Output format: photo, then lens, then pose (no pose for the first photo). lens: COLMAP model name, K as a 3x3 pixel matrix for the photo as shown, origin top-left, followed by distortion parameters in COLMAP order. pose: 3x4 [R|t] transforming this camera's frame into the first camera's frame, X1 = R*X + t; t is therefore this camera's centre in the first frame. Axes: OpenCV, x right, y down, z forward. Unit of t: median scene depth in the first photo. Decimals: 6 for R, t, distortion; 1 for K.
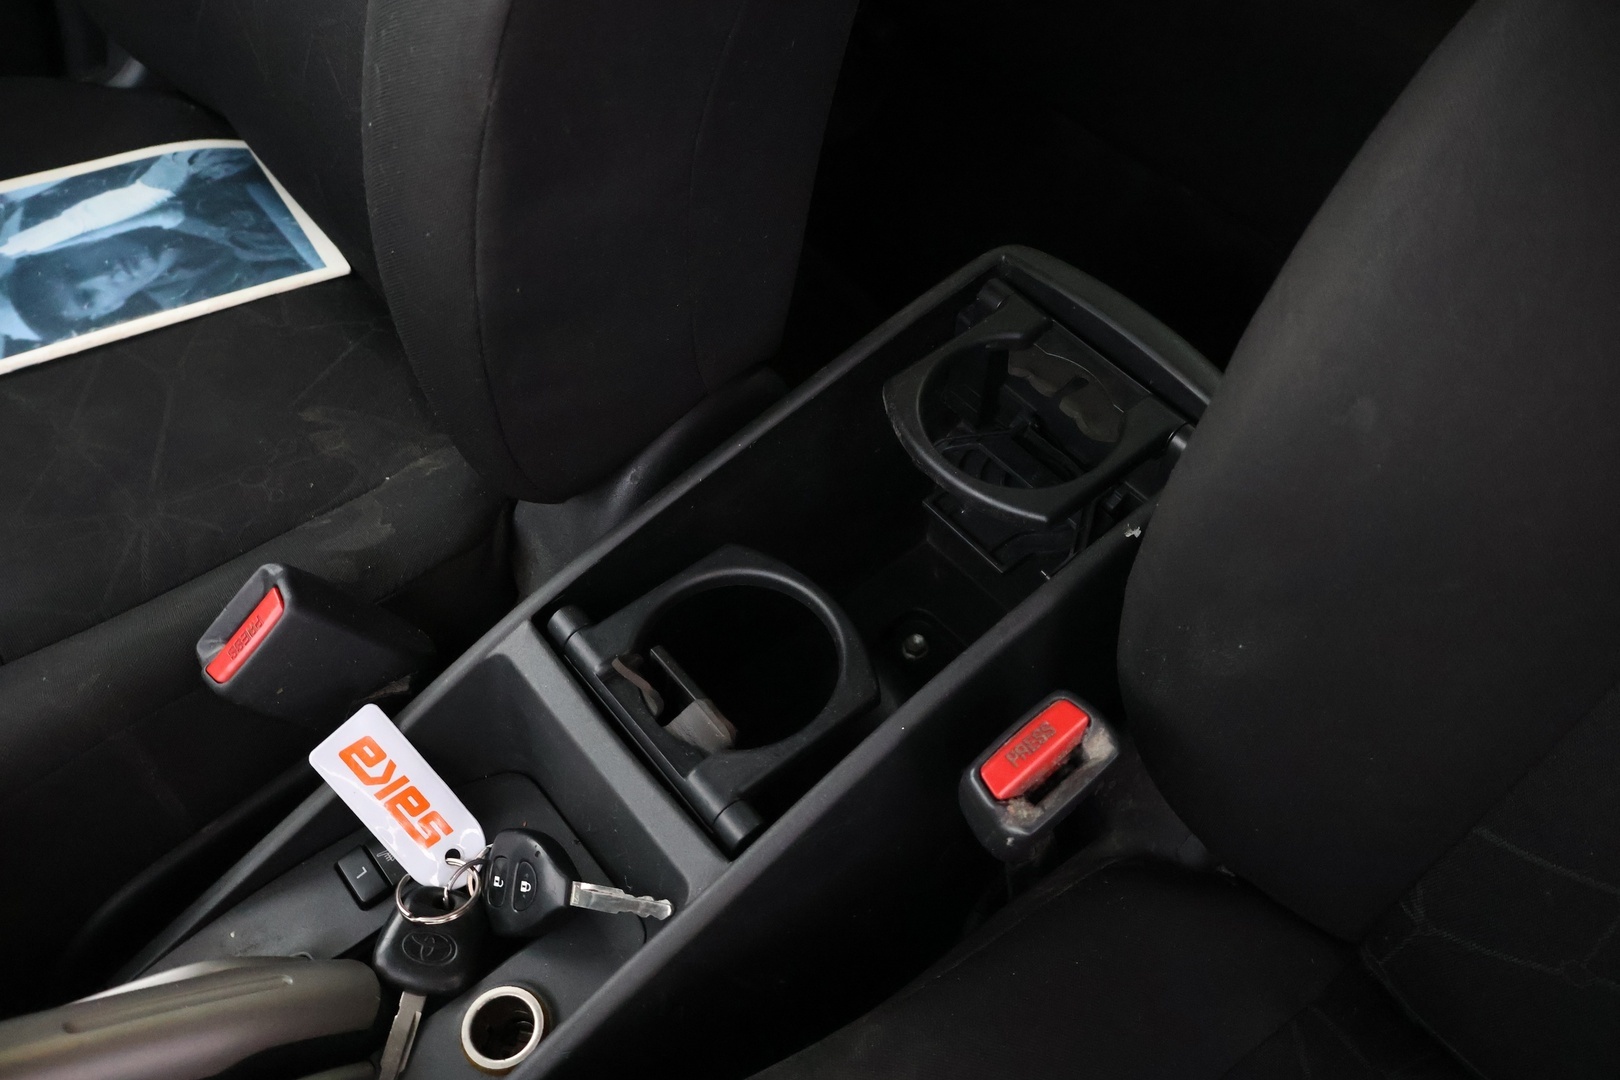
lens RADIAL K [[1349.6, 0, 810.0], [0, 1349.6, 540.0], [0, 0, 1]] dist [-0.000963, -0.003663]
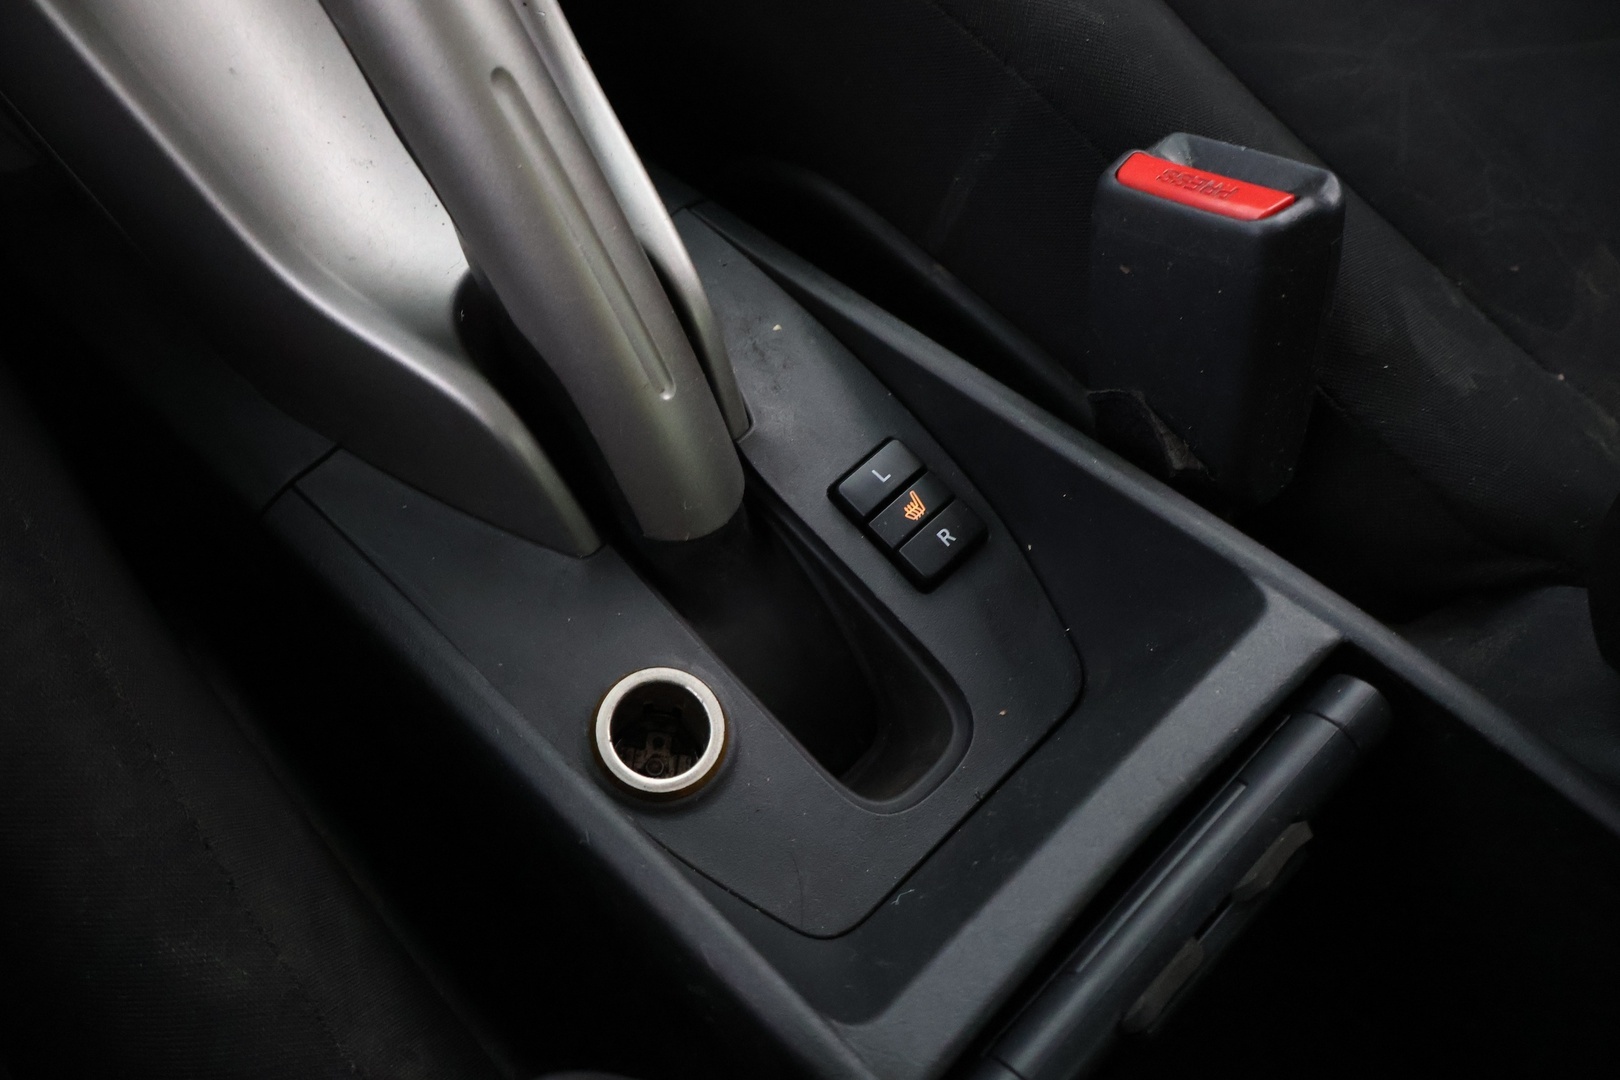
lens RADIAL K [[1349.6, 0, 810.0], [0, 1349.6, 540.0], [0, 0, 1]] dist [-0.000963, -0.003663]
pose [[0.078023, 0.926973, -0.366925, -0.066018], [-0.866444, 0.245103, 0.434970, 0.000400], [0.493140, 0.283983, 0.822294, 0.450880]]
